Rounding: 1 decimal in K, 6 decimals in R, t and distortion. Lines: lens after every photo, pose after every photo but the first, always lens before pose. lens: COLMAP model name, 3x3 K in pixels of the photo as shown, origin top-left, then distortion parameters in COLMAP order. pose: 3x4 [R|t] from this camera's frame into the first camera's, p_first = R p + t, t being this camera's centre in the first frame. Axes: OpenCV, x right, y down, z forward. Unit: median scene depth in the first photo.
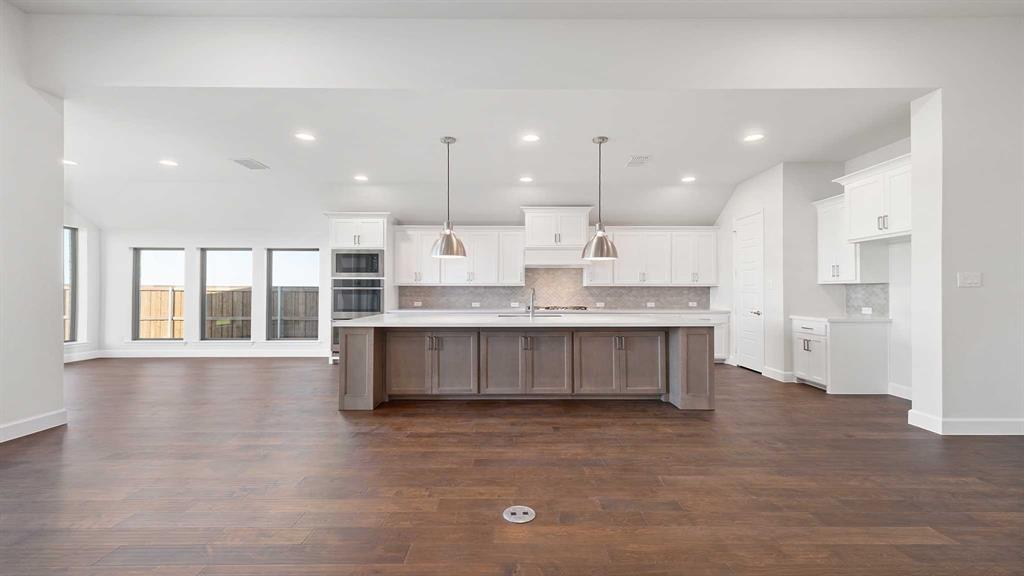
lens RADIAL K [[421.0, 0, 515.5], [0, 421.0, 289.3], [0, 0, 1]] dist [0.010437, -0.001532]
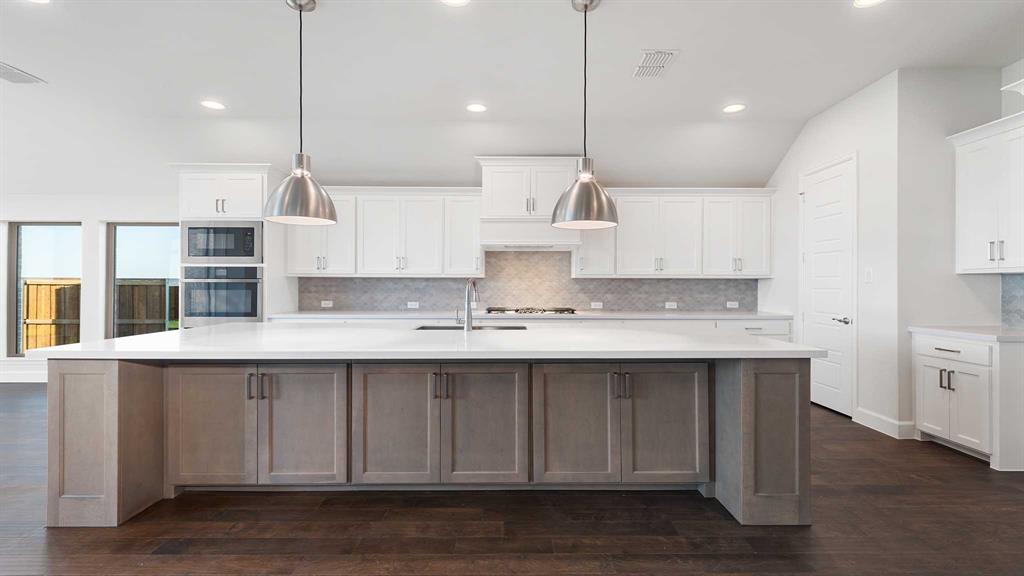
lens RADIAL K [[463.6, 0, 513.8], [0, 463.6, 287.6], [0, 0, 1]] dist [0.003454, -0.001728]
pose [[1.000000, 0.000942, -0.000012, 0.102282], [-0.000942, 0.999953, 0.009679, 0.001469], [0.000021, -0.009679, 0.999953, 0.381453]]
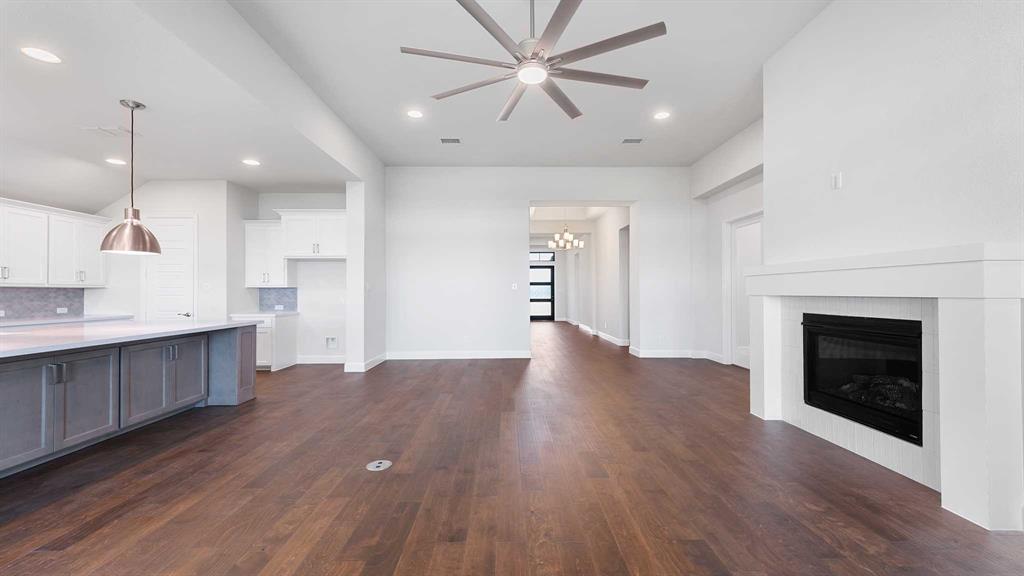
lens RADIAL K [[421.0, 0, 514.0], [0, 421.0, 290.4], [0, 0, 1]] dist [0.010437, -0.001532]
pose [[-0.014207, 0.005511, 0.999884, -0.568354], [-0.002595, 0.999981, -0.005549, 0.000912], [-0.999896, -0.002673, -0.014192, 0.266631]]
